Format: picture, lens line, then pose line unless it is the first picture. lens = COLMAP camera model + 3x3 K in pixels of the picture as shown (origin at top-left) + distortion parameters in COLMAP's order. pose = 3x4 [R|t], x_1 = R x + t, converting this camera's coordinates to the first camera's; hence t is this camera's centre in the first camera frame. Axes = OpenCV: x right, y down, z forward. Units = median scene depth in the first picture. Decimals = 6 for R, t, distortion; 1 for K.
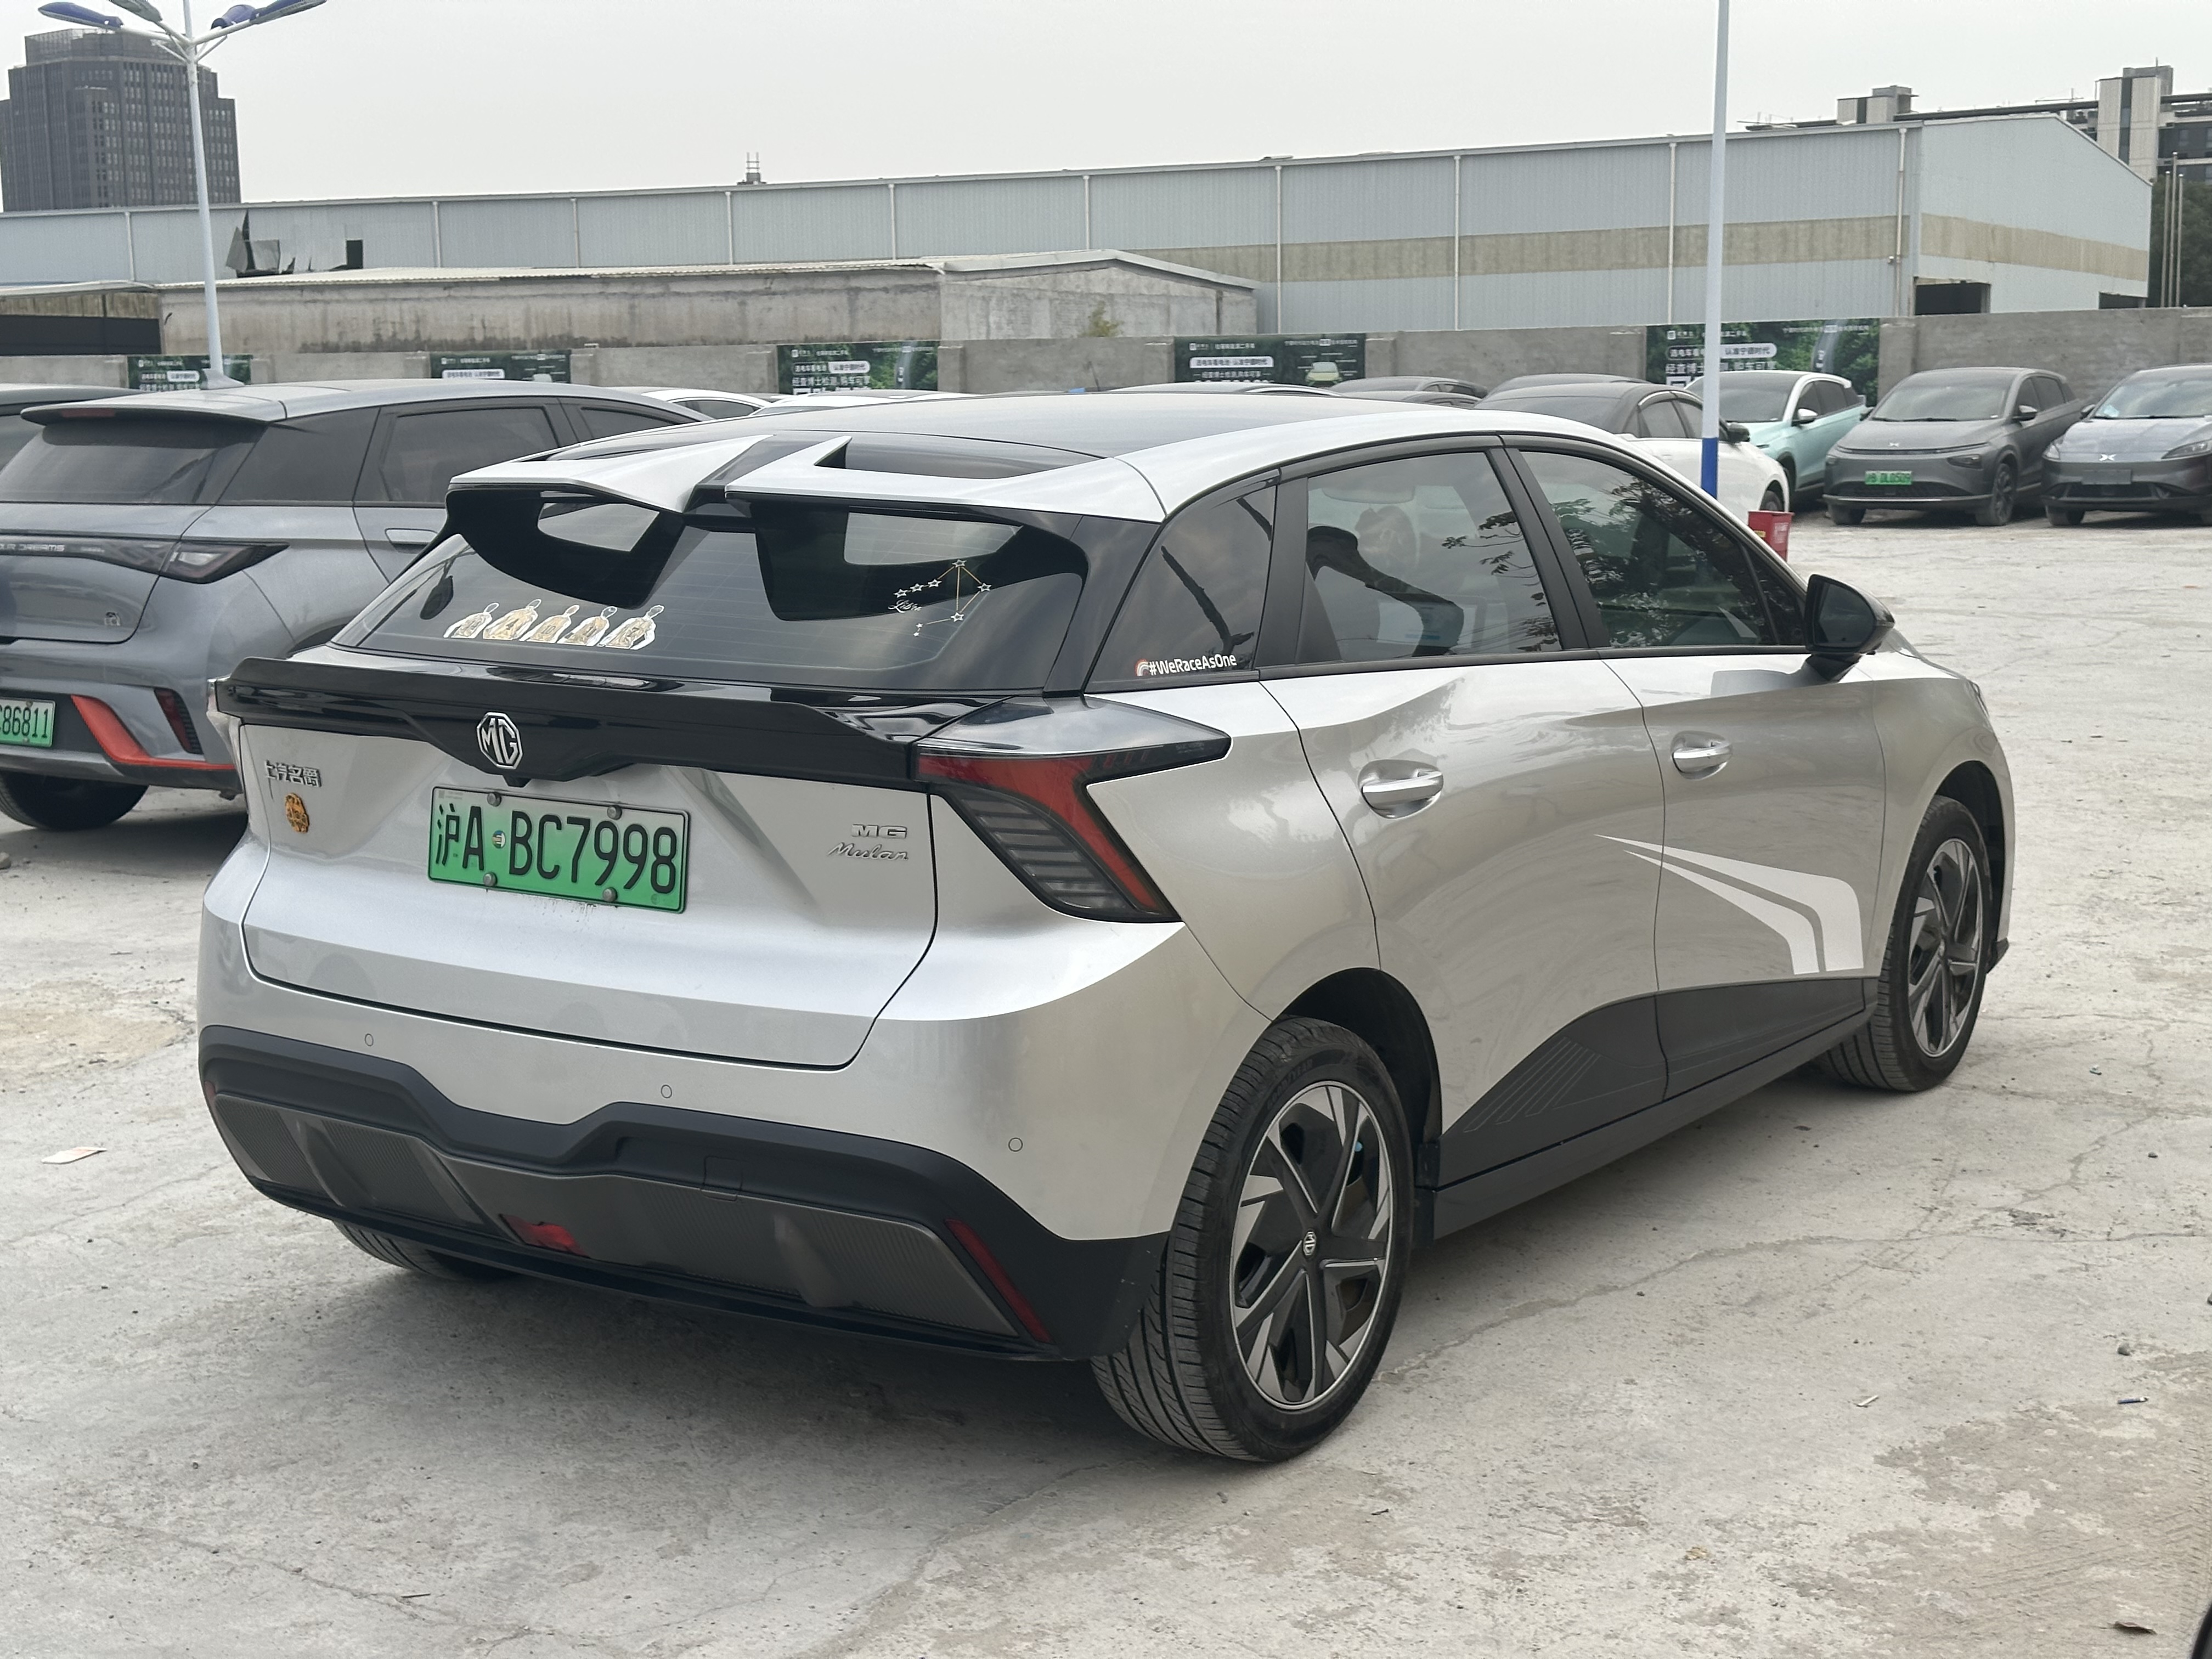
lens RADIAL K [[3095.3, 0, 1107.5], [0, 3095.3, 828.8], [0, 0, 1]] dist [0.117000, 0.000000]
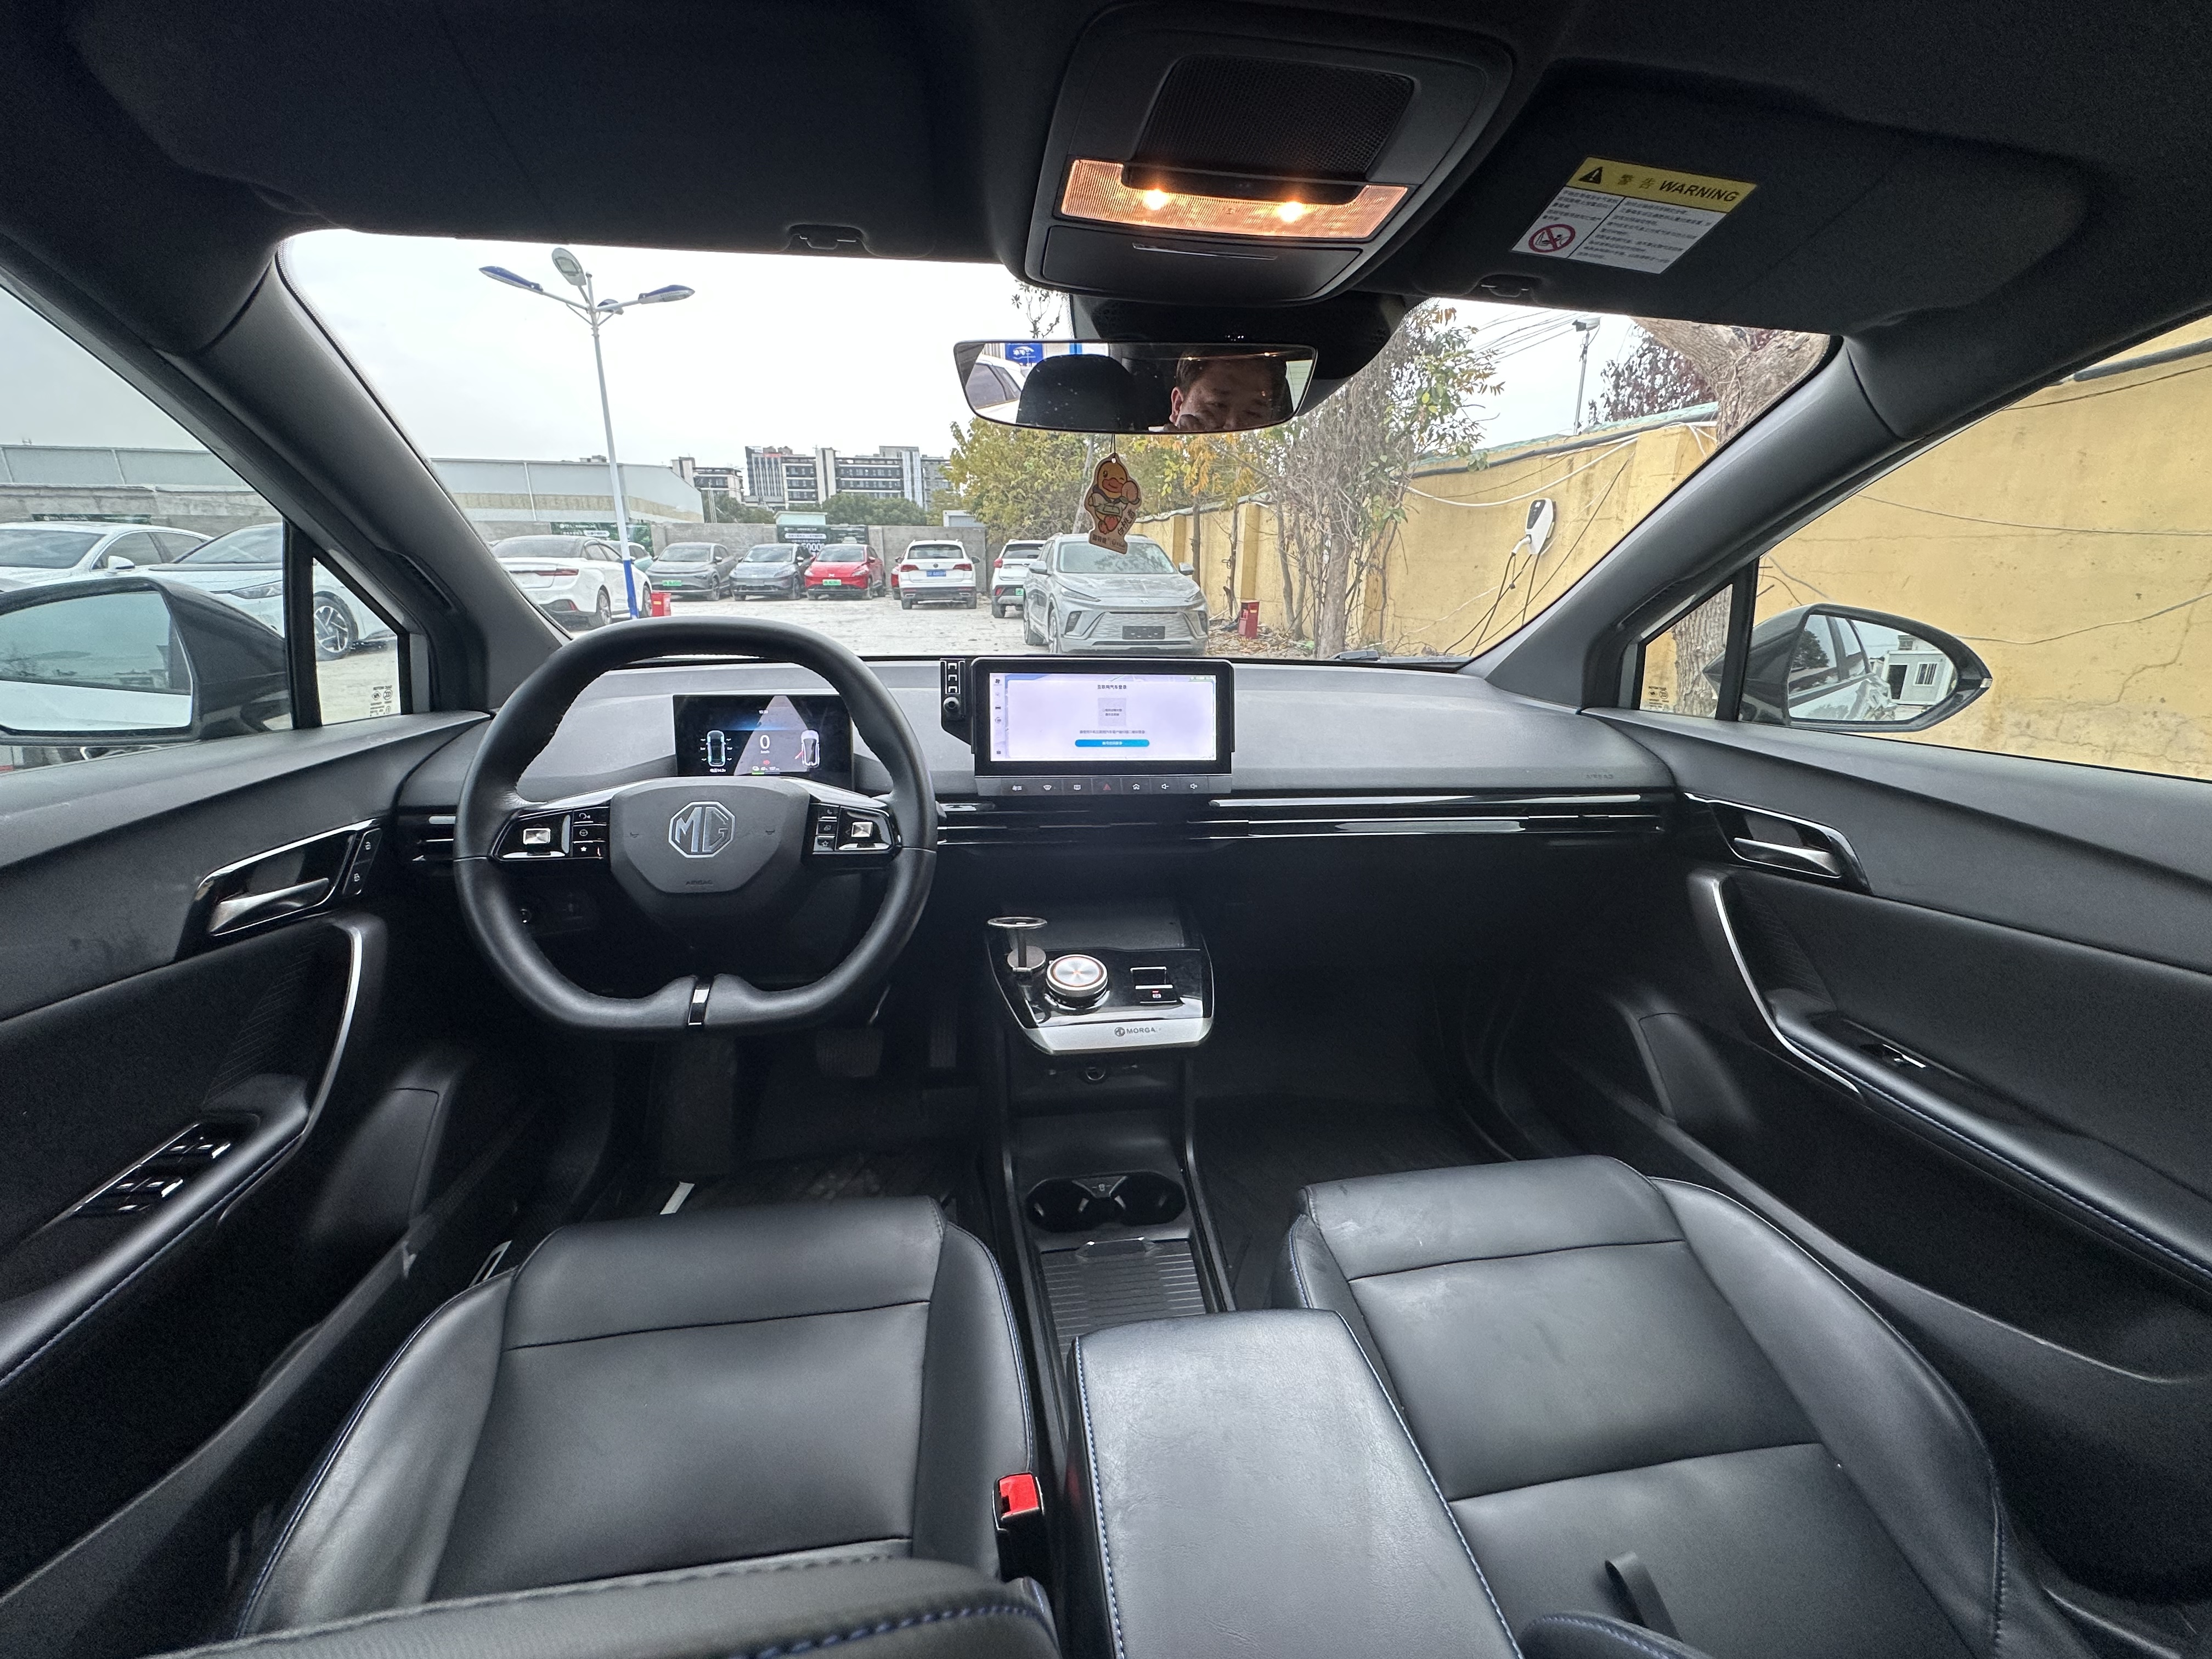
lens RADIAL K [[885.2, 0, 1104.4], [0, 885.2, 829.2], [0, 0, 1]] dist [-0.004380, 0.000159]
pose [[0.742140, -0.178244, 0.646109, 0.000842], [0.077523, 0.980348, 0.181406, -0.108621], [-0.665746, -0.084541, 0.741374, 1.301004]]
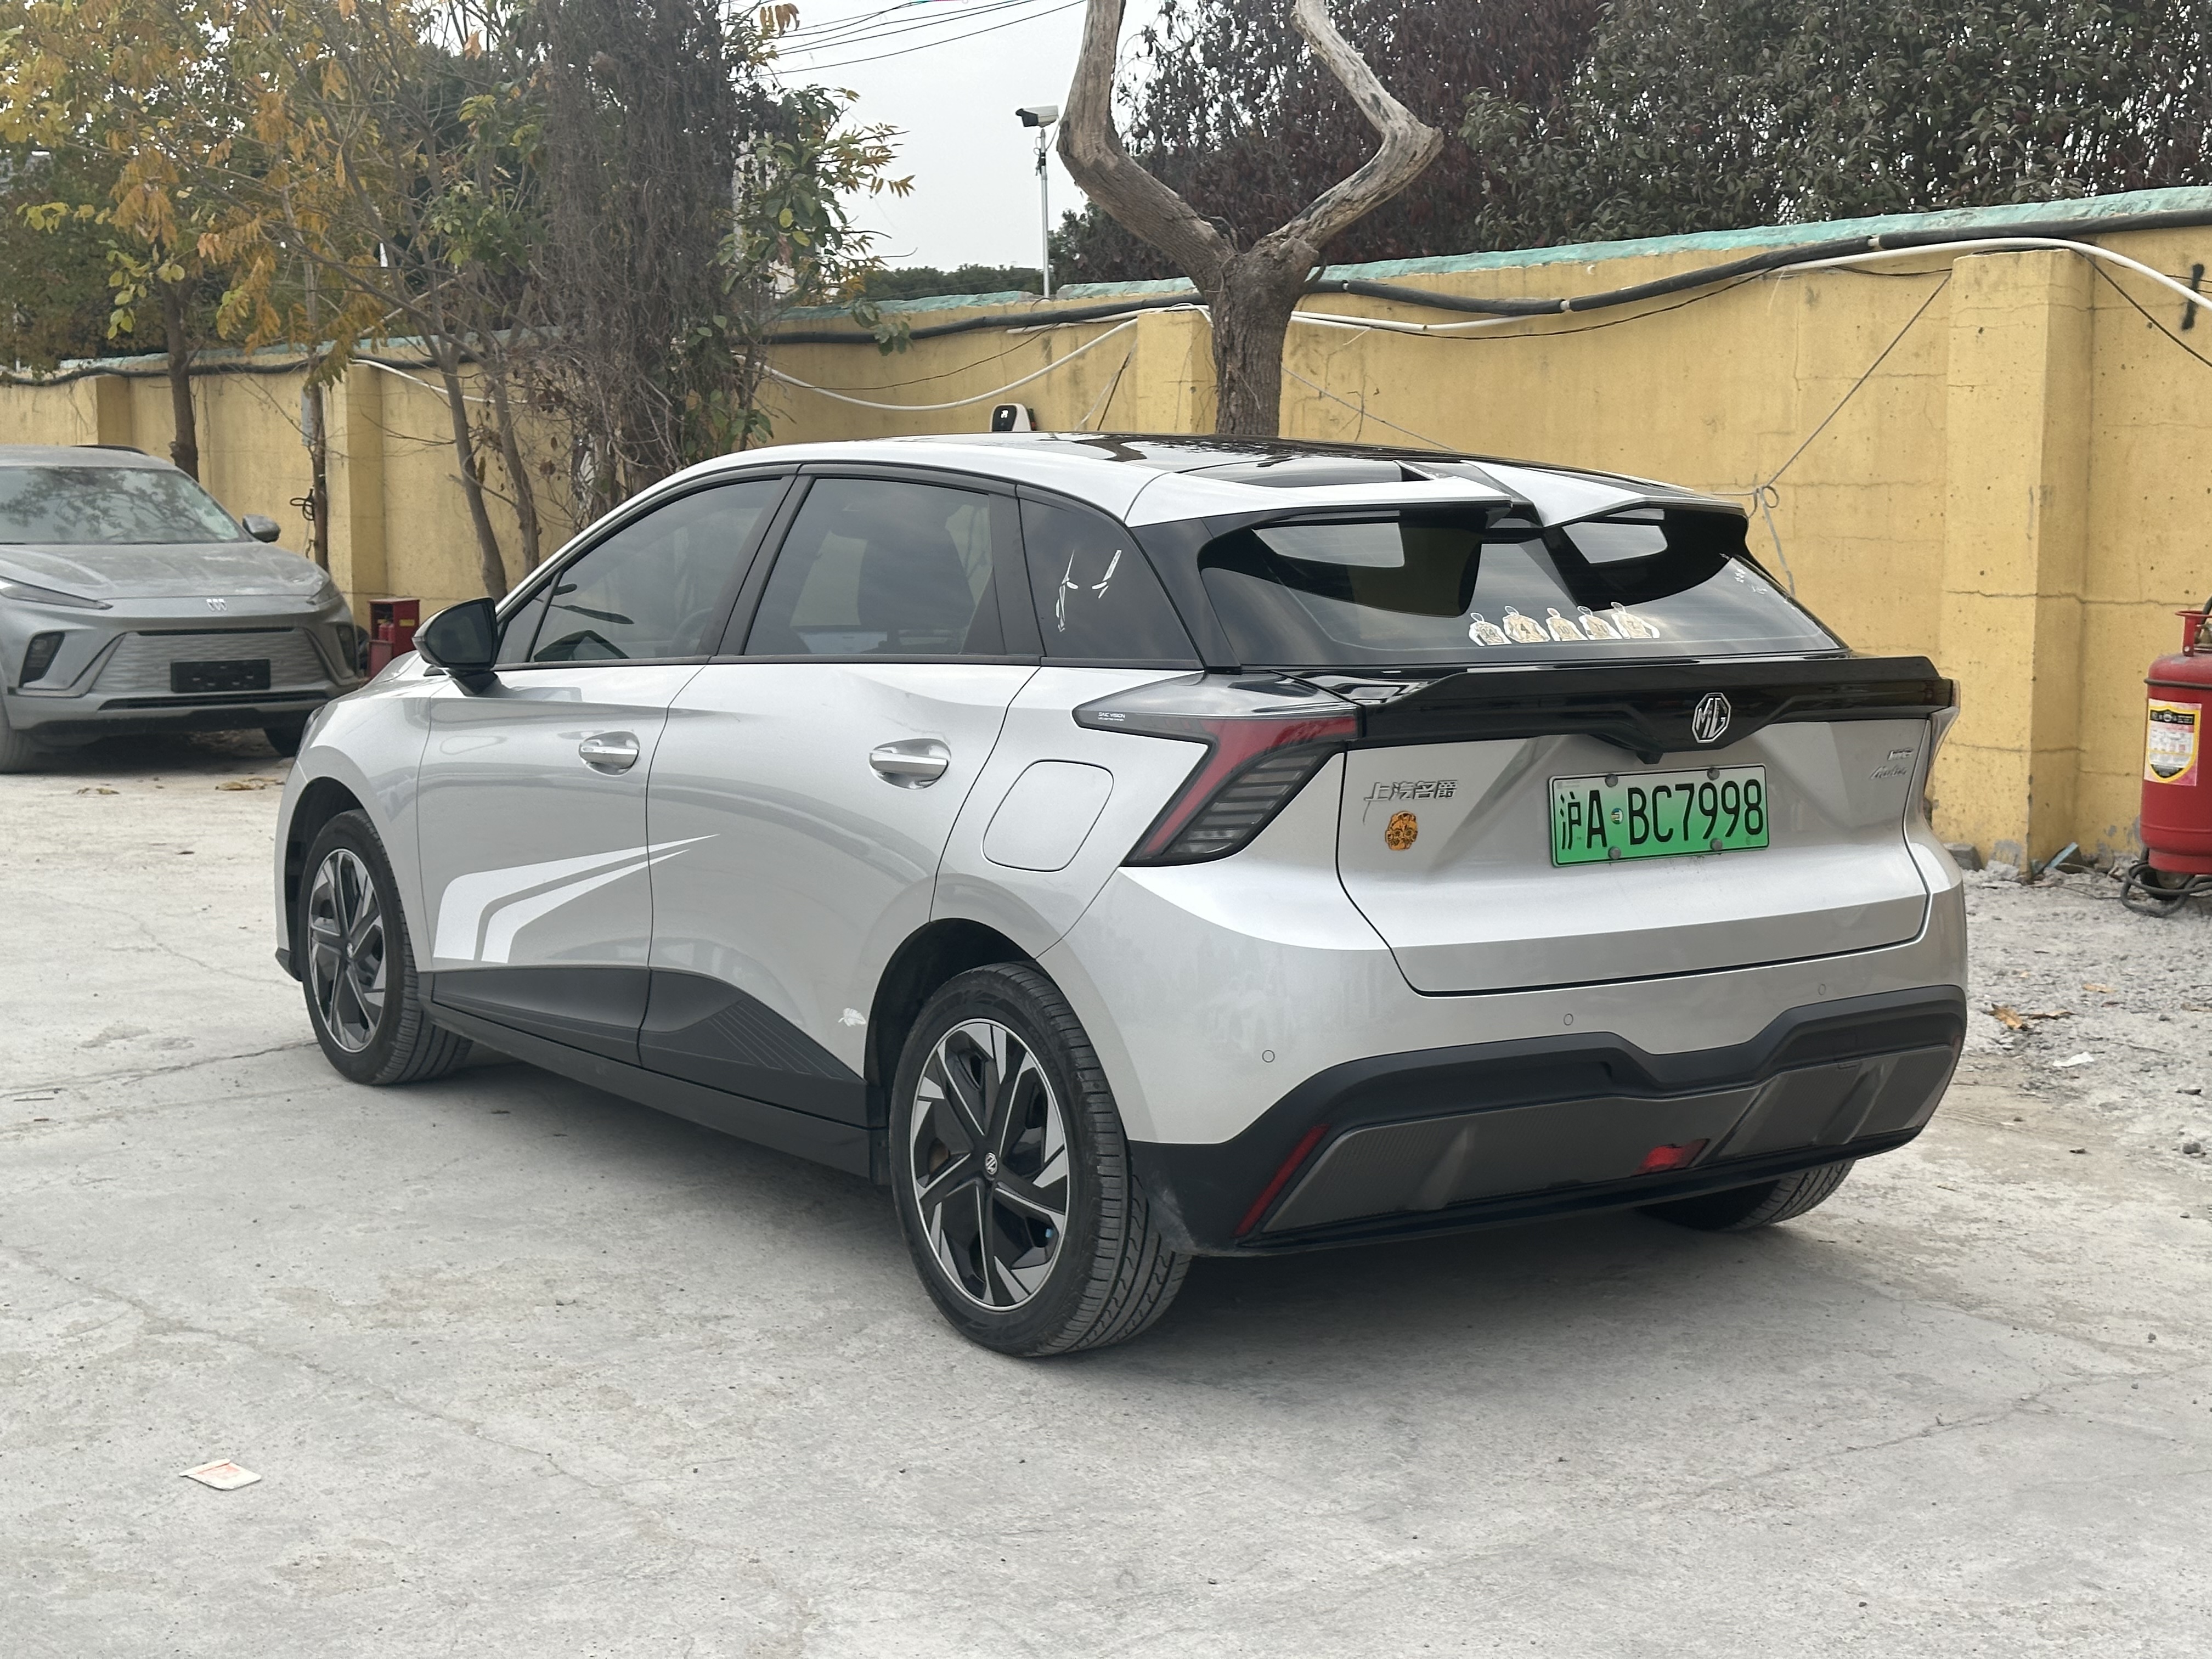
lens RADIAL K [[3095.3, 0, 1120.2], [0, 3095.3, 850.7], [0, 0, 1]] dist [0.117000, 0.000000]
pose [[0.357064, -0.107843, 0.927834, -1.290459], [0.132989, 0.989063, 0.063781, -0.078778], [-0.924564, 0.100618, 0.367501, 0.758315]]
